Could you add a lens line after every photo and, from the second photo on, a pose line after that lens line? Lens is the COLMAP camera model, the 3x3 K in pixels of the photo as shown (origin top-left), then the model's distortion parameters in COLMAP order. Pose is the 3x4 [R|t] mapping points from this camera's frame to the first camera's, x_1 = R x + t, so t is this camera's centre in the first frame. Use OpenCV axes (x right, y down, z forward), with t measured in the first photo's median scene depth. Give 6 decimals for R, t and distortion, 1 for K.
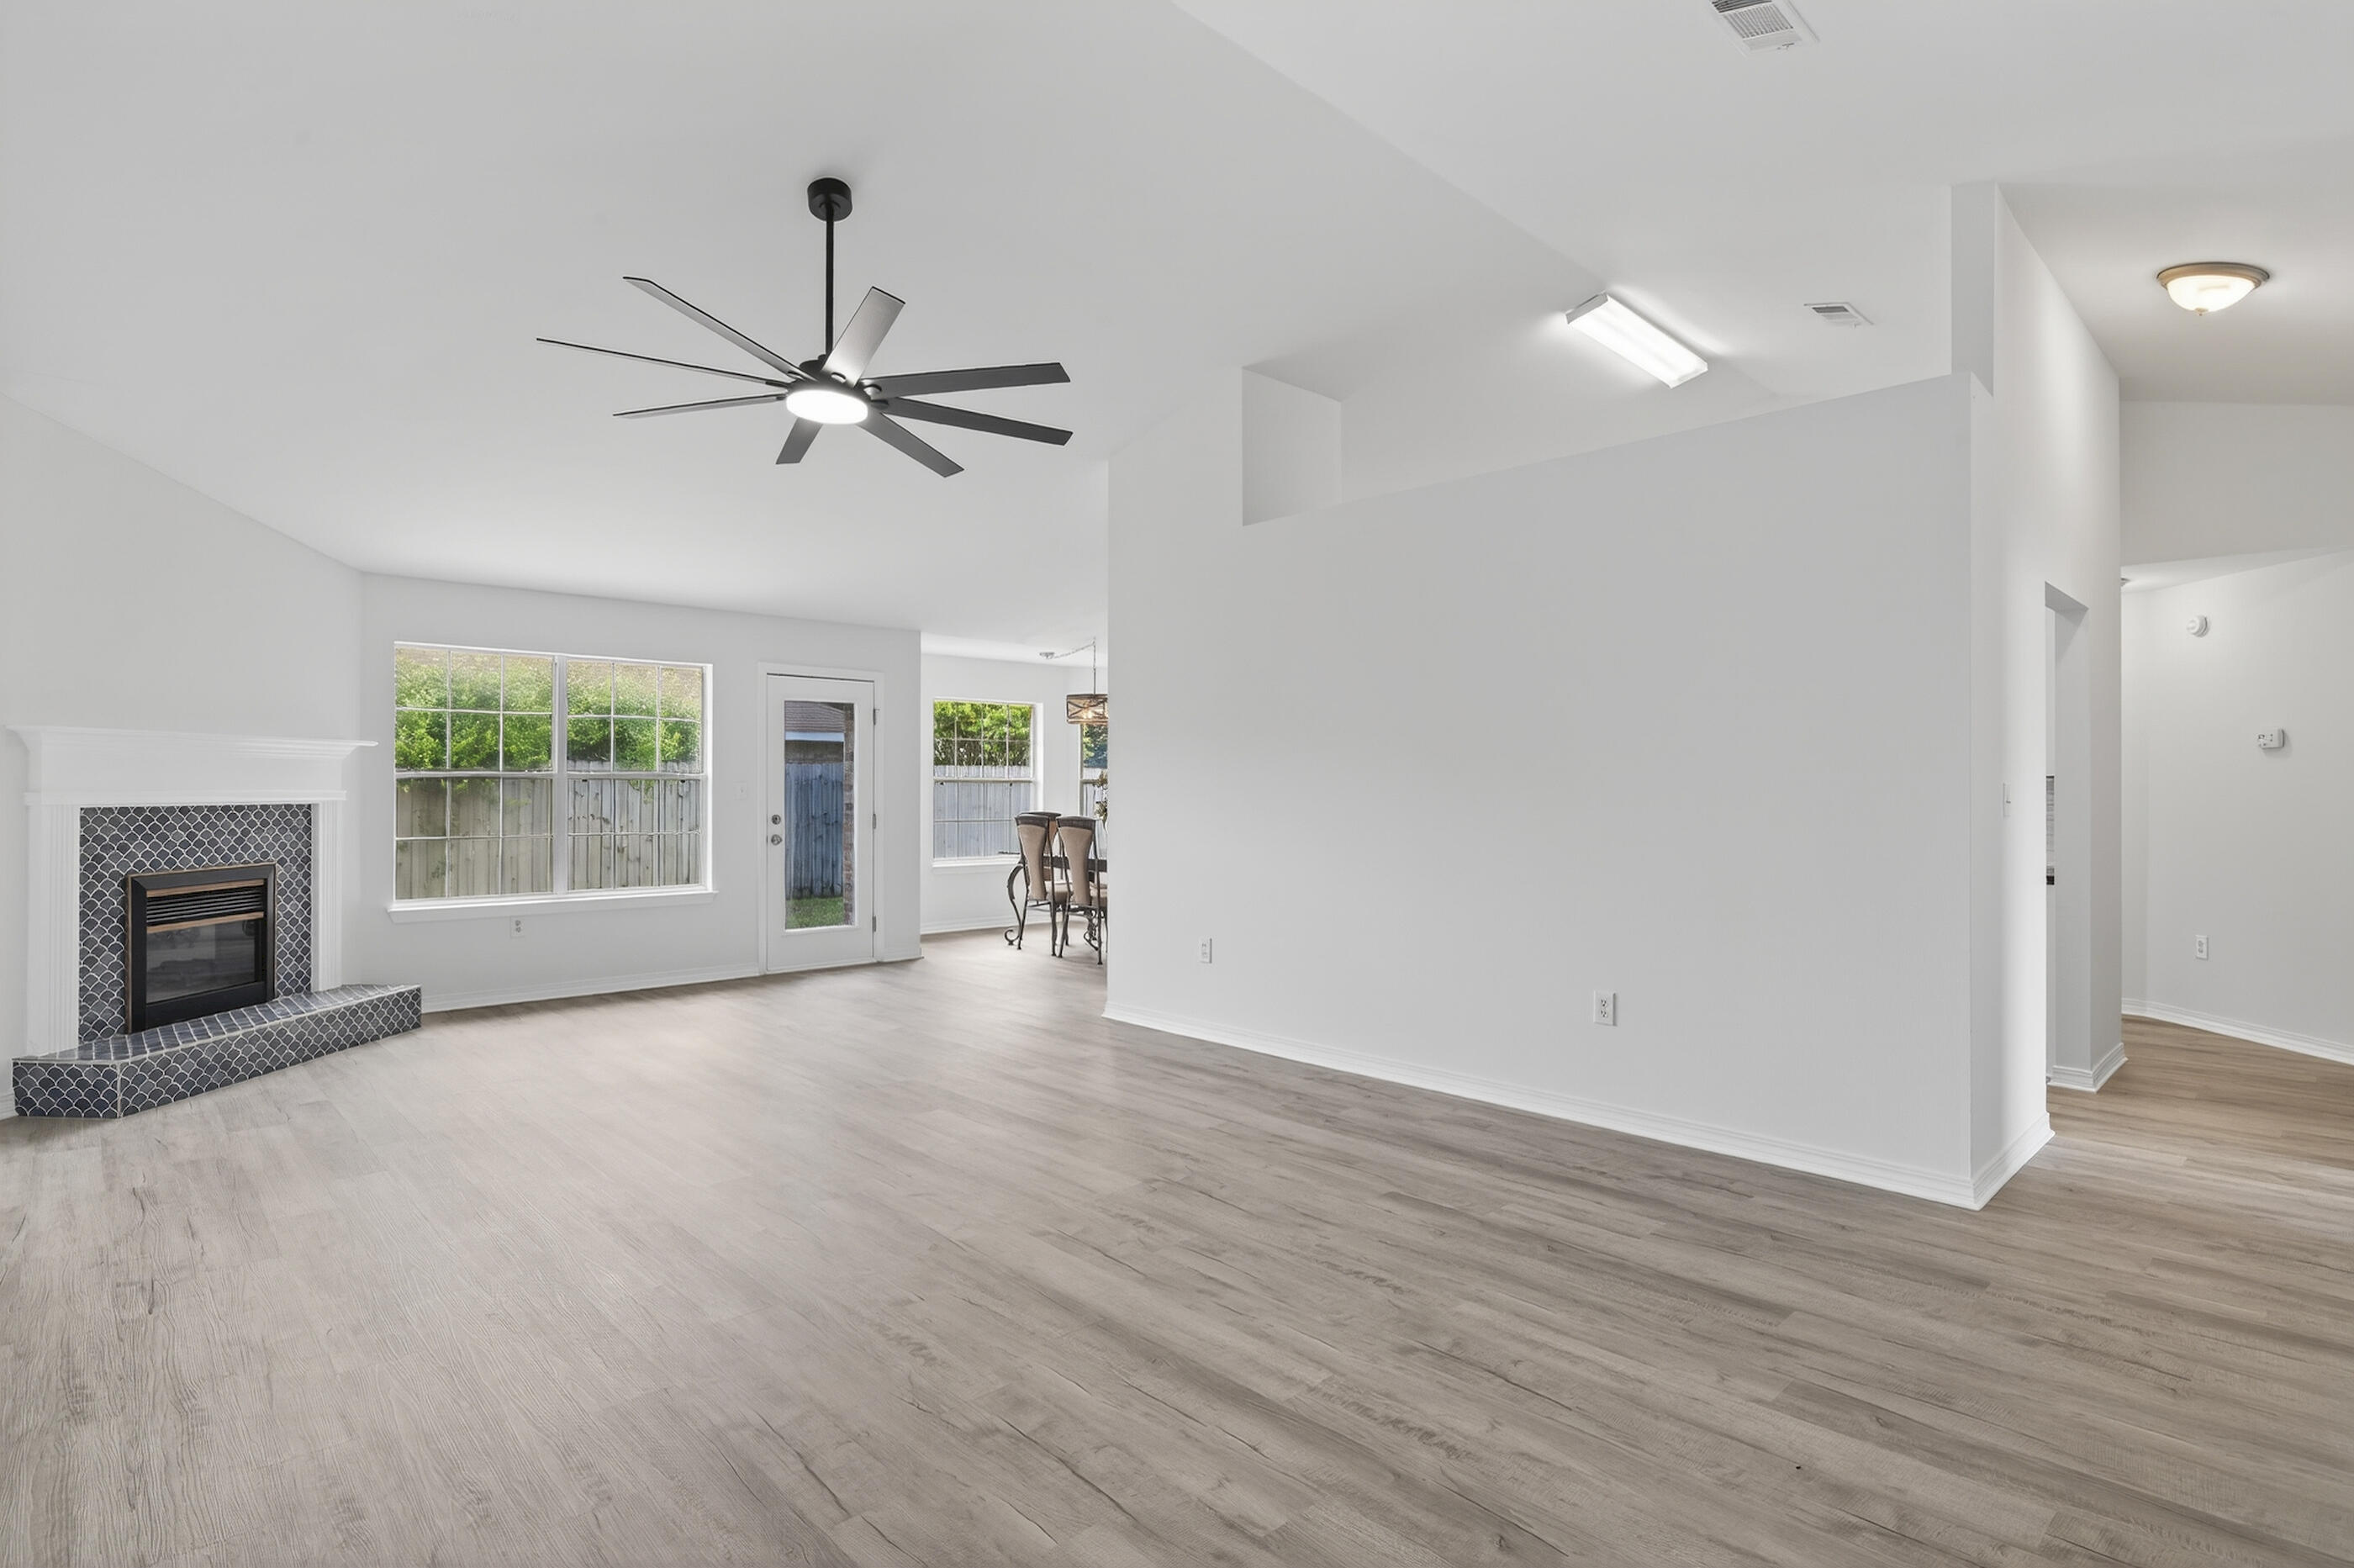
lens RADIAL K [[1169.2, 0, 1159.5], [0, 1169.2, 783.7], [0, 0, 1]] dist [-0.011948, -0.004282]
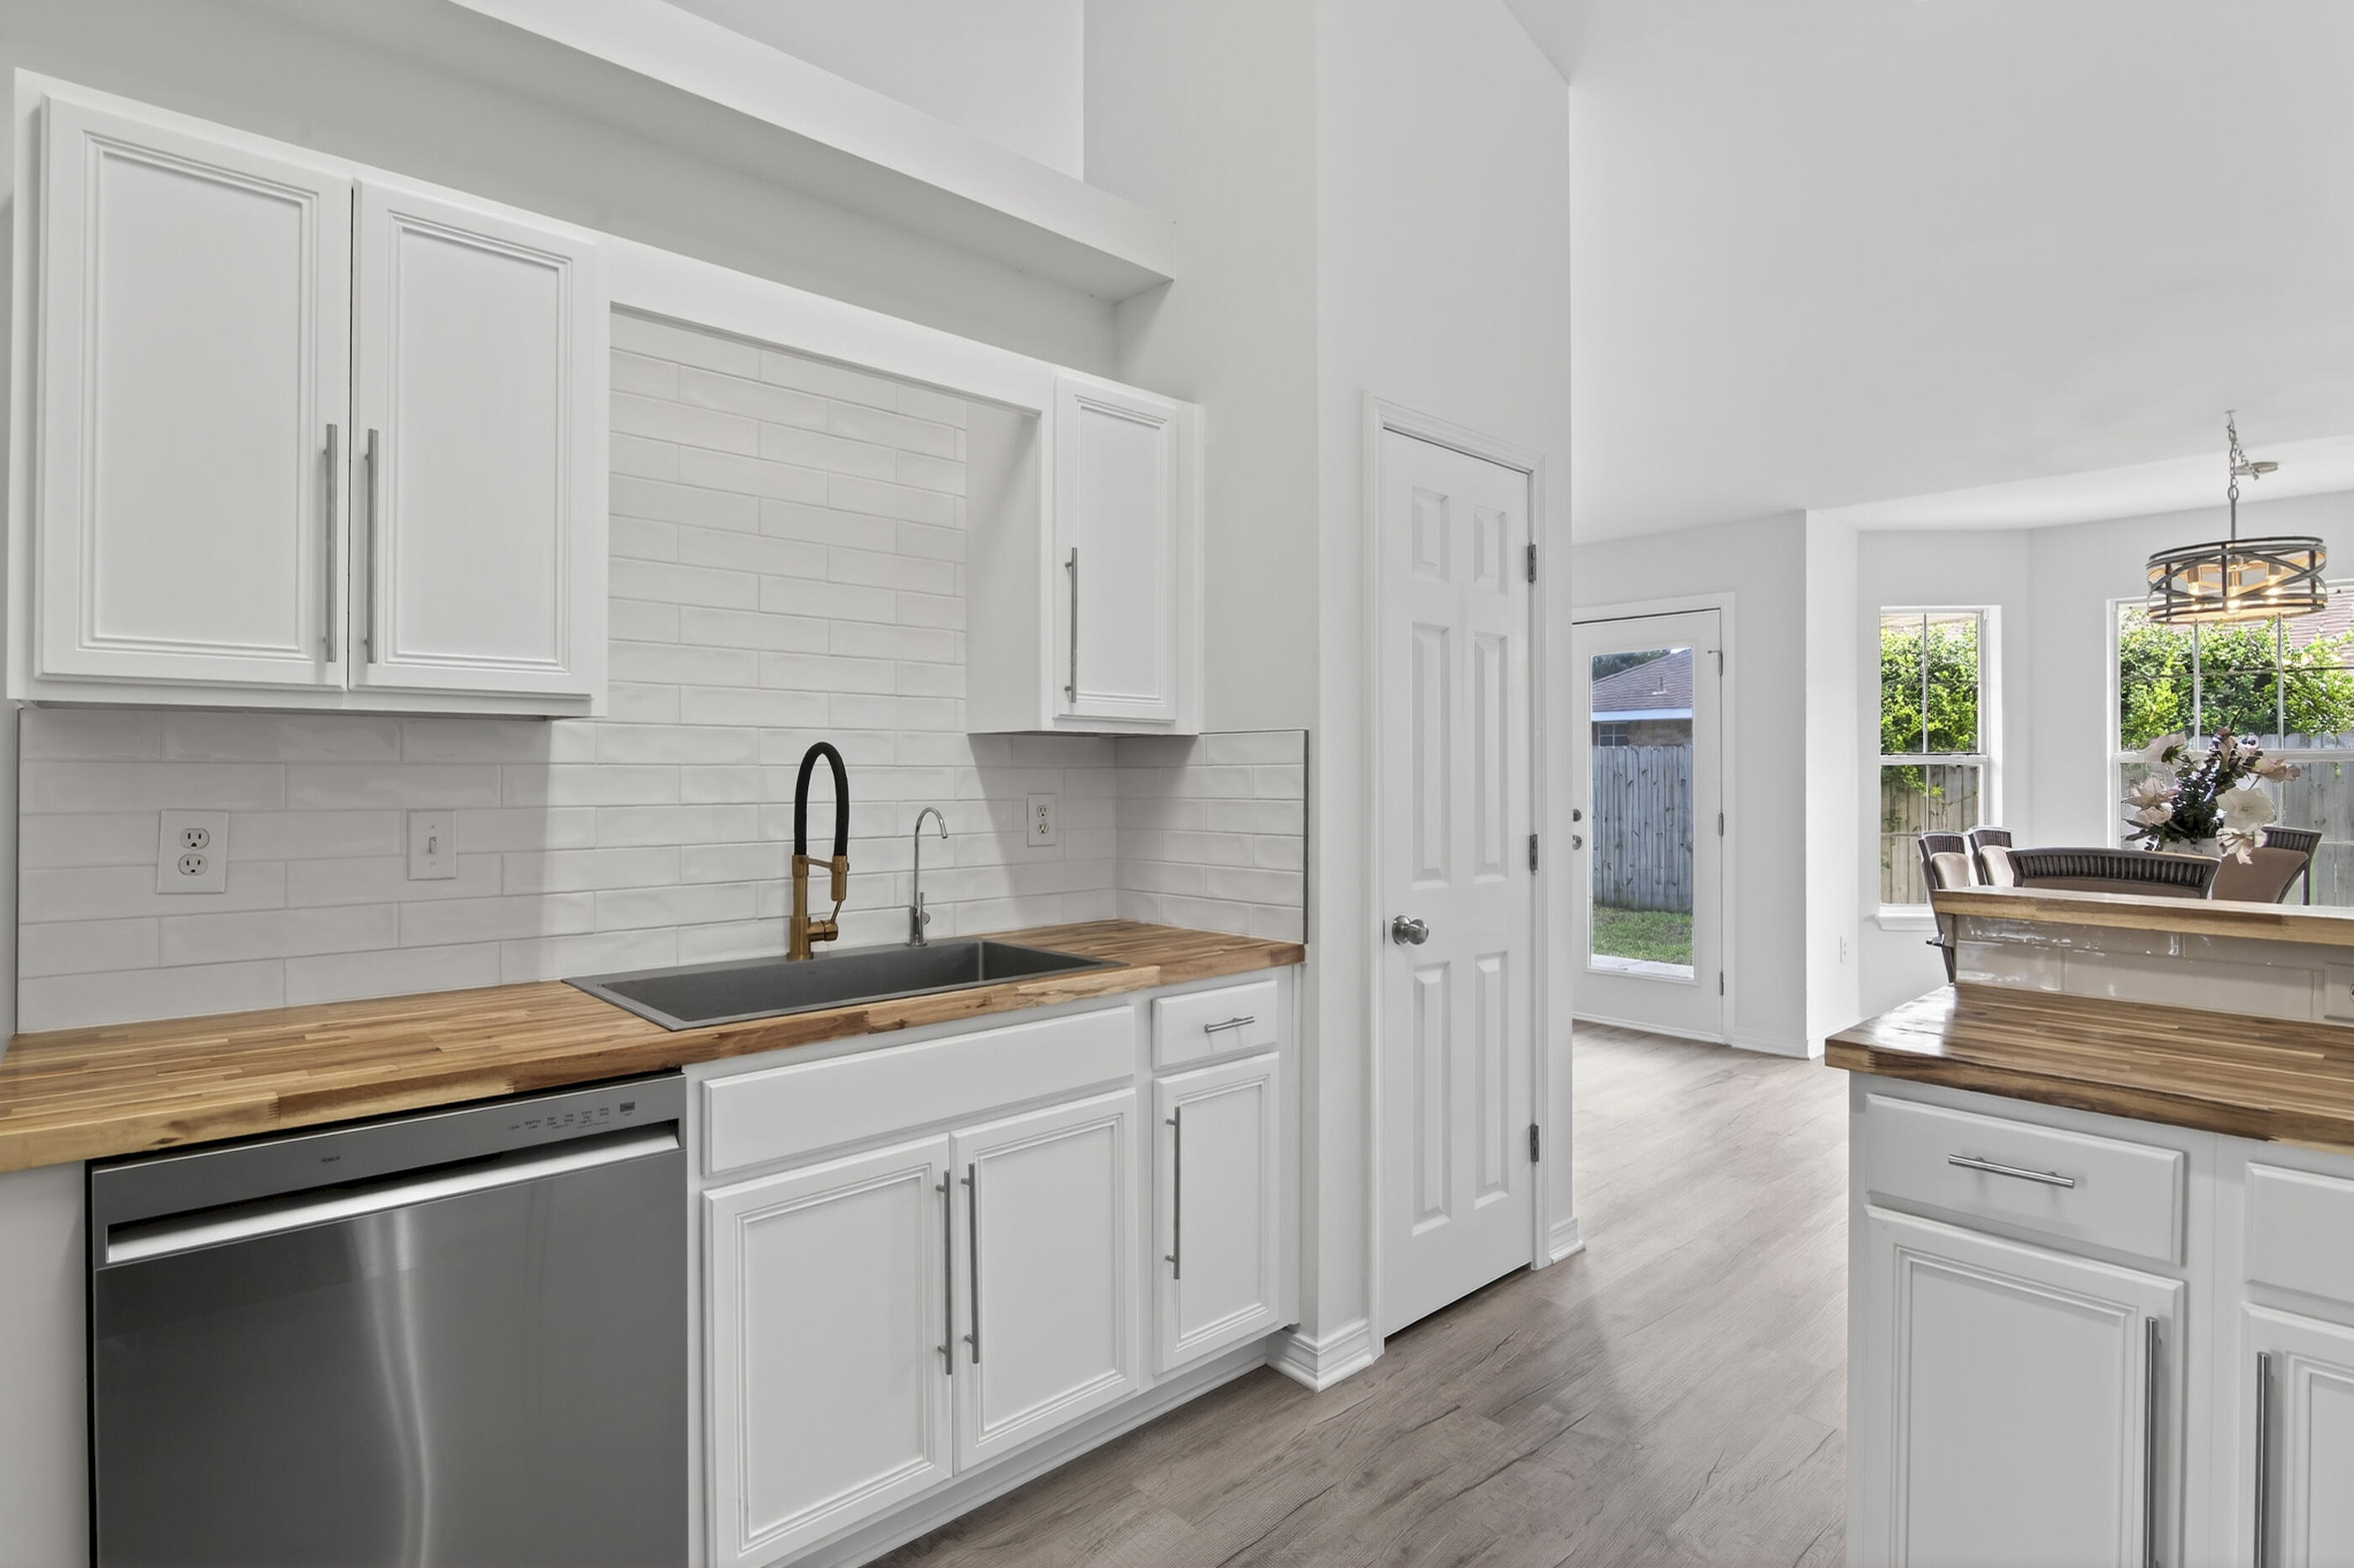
lens RADIAL K [[1169.2, 0, 1184.8], [0, 1169.2, 771.9], [0, 0, 1]] dist [-0.011948, -0.004282]
pose [[-0.026500, -0.003945, -0.999641, 0.681670], [0.004787, 0.999980, -0.004073, 0.006089], [0.999637, -0.004893, -0.026481, 1.205261]]
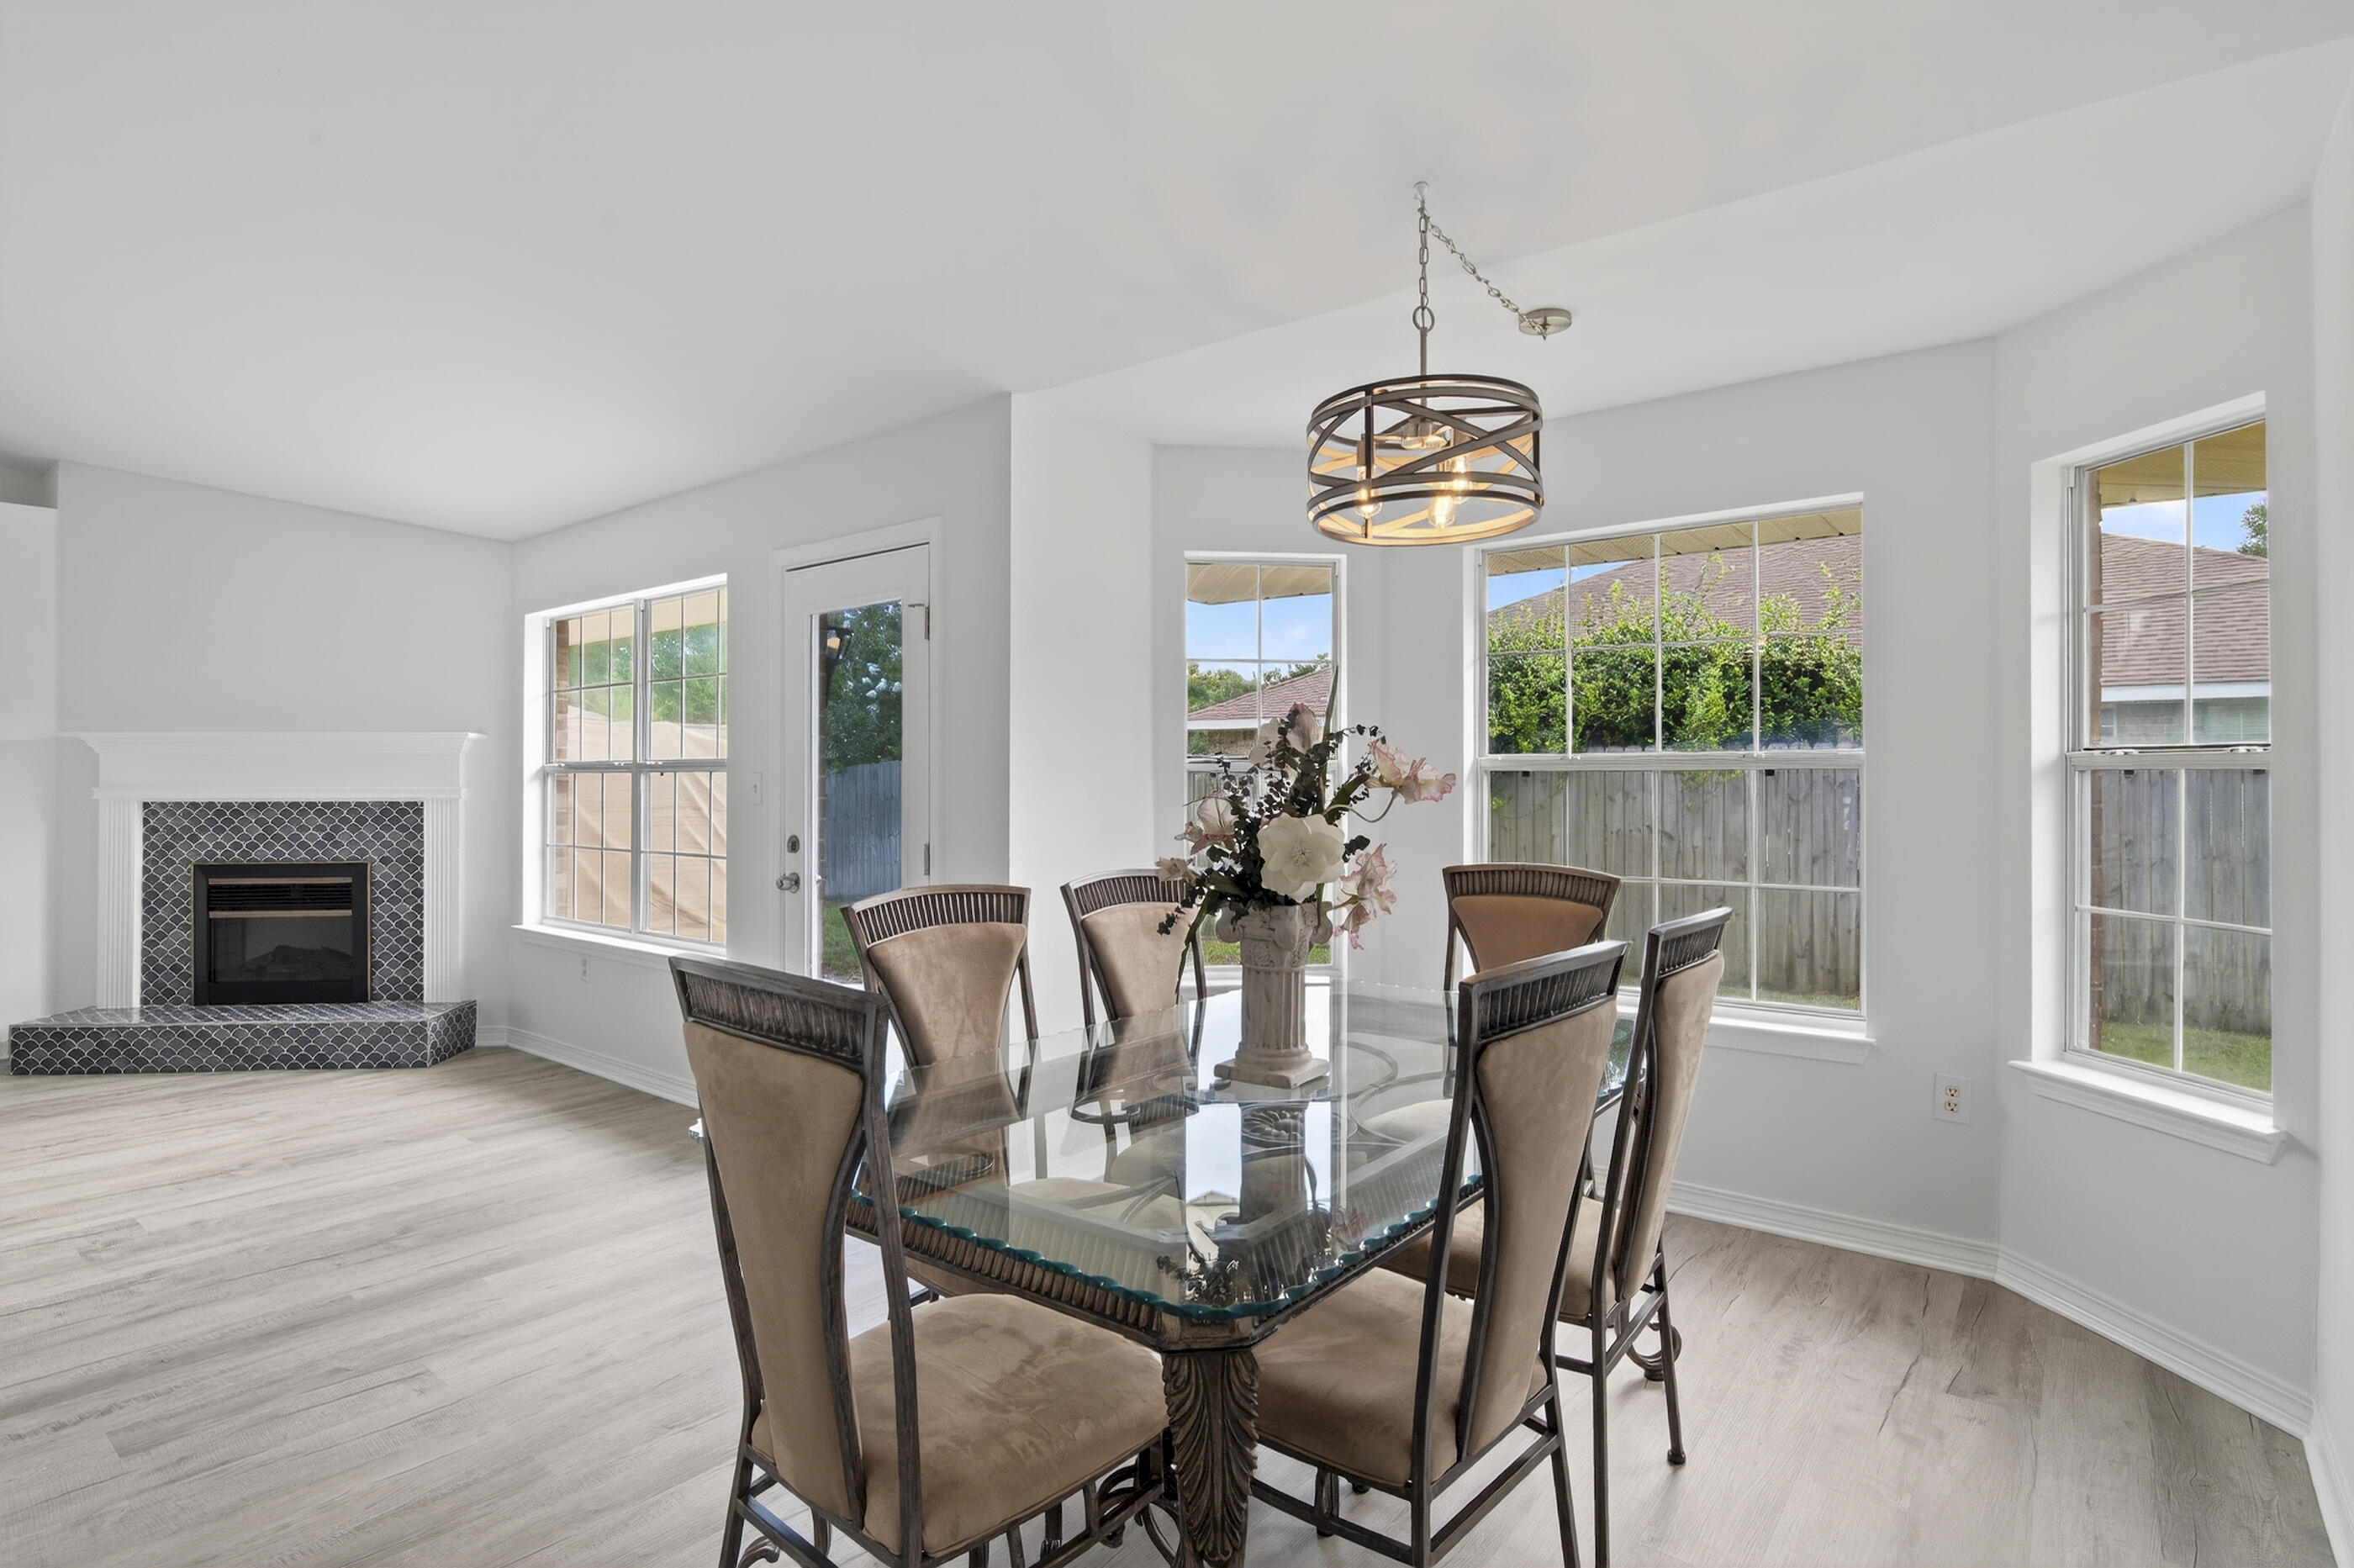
lens RADIAL K [[1169.2, 0, 1174.4], [0, 1169.2, 775.1], [0, 0, 1]] dist [-0.011948, -0.004282]
pose [[0.148204, -0.008129, -0.988923, 0.340458], [0.003202, 0.999965, -0.007739, 0.006297], [0.988952, -0.002020, 0.148225, 1.717206]]
